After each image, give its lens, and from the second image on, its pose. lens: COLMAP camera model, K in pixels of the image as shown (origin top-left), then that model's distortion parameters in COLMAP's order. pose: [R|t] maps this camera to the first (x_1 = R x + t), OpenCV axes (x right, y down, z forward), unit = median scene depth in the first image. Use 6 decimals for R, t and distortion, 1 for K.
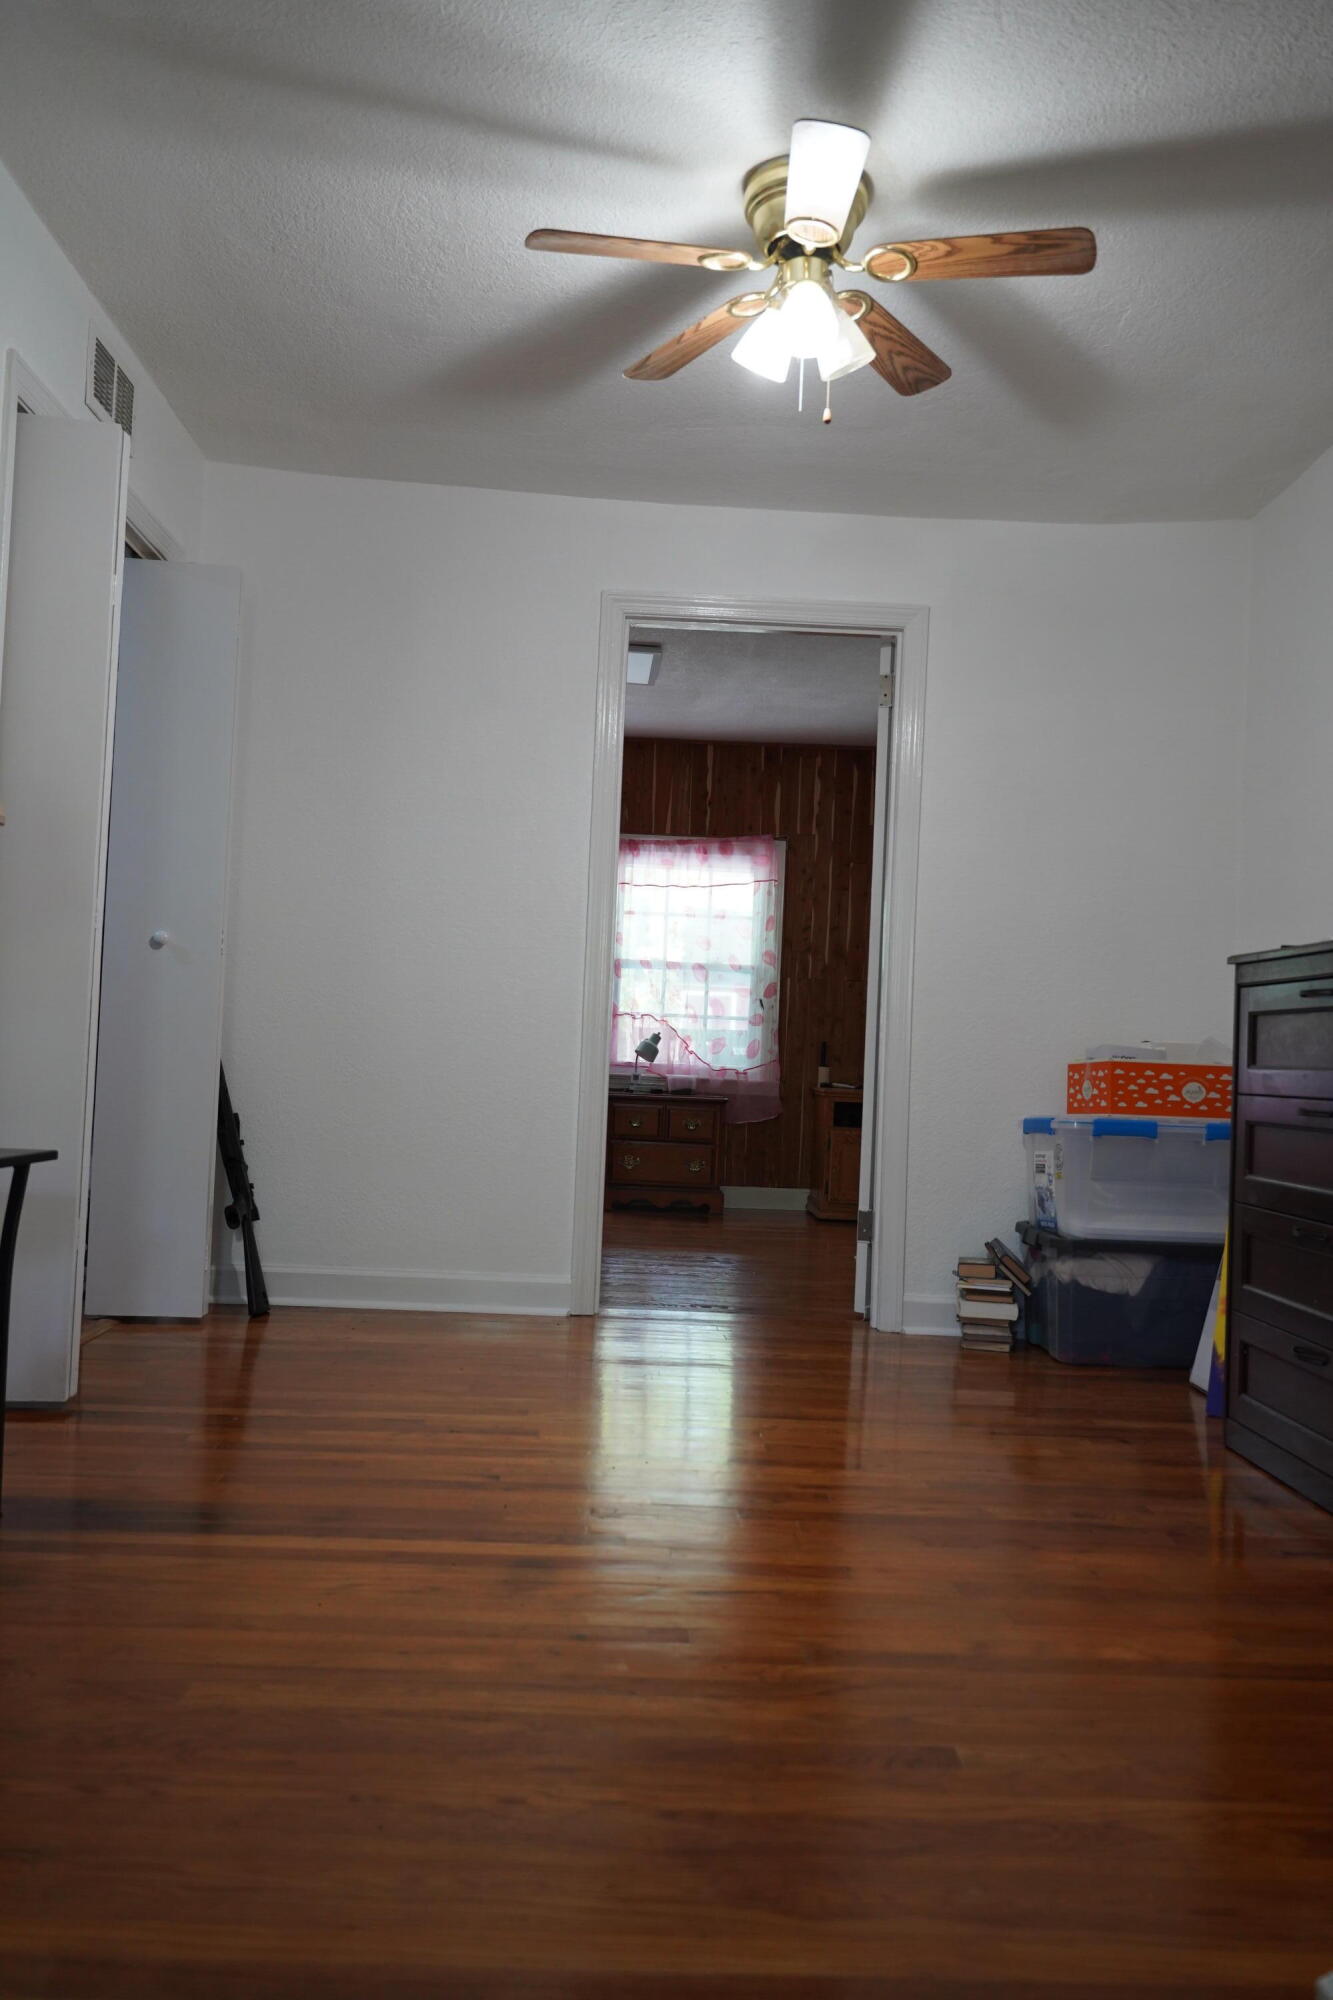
lens RADIAL K [[1583.4, 0, 666.5], [0, 1583.4, 1000.0], [0, 0, 1]] dist [-0.008570, -0.000754]
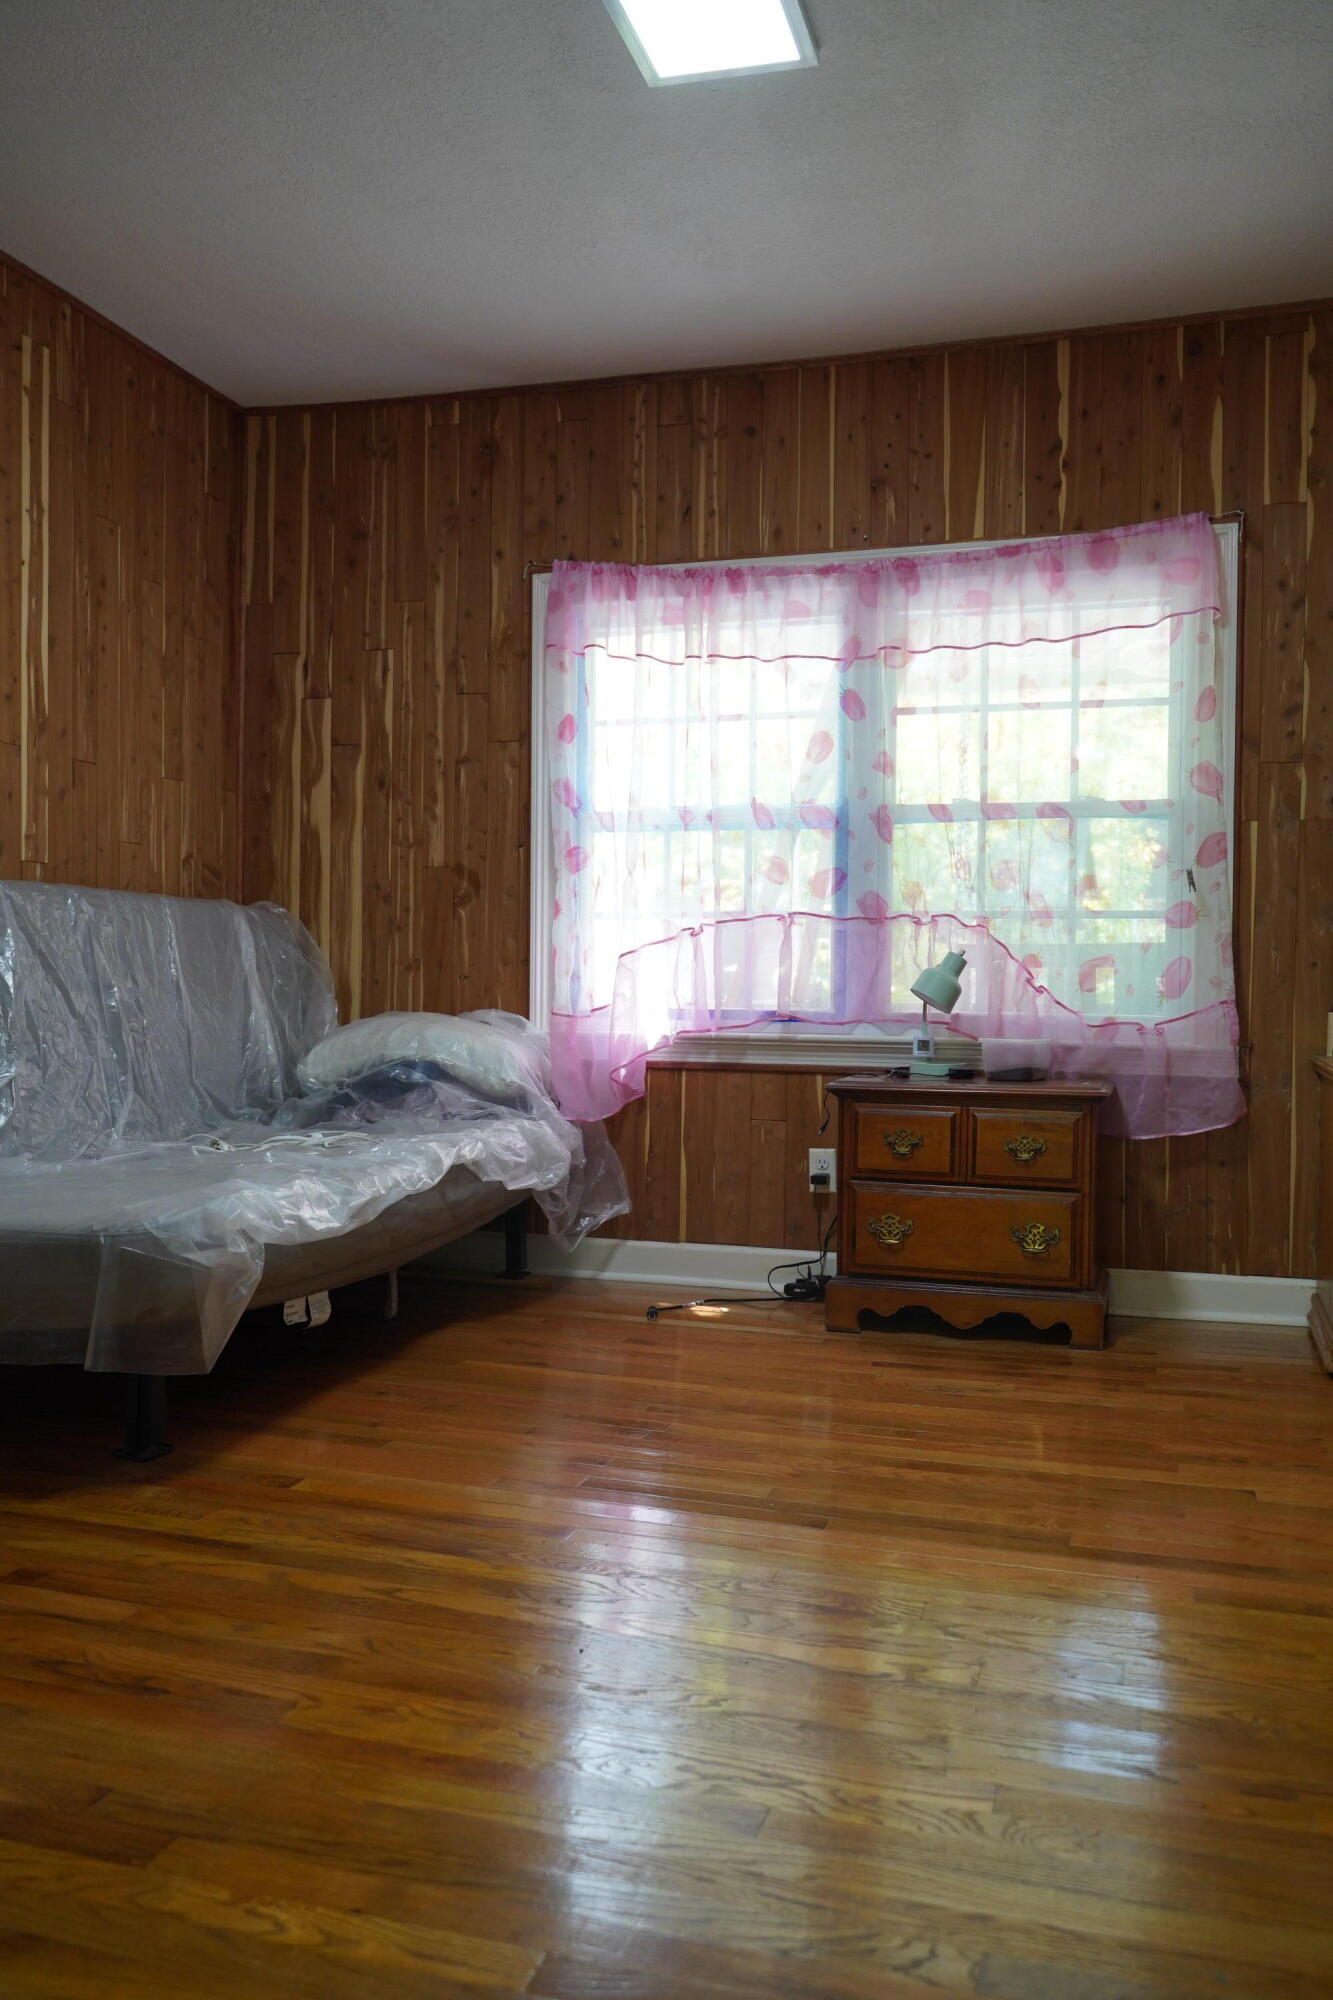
lens RADIAL K [[1583.4, 0, 666.5], [0, 1583.4, 1000.0], [0, 0, 1]] dist [-0.008570, -0.000754]
pose [[0.937423, -0.030797, -0.346829, 0.075280], [0.044688, 0.998484, 0.032124, 0.015611], [0.345314, -0.045613, 0.937378, 0.510571]]
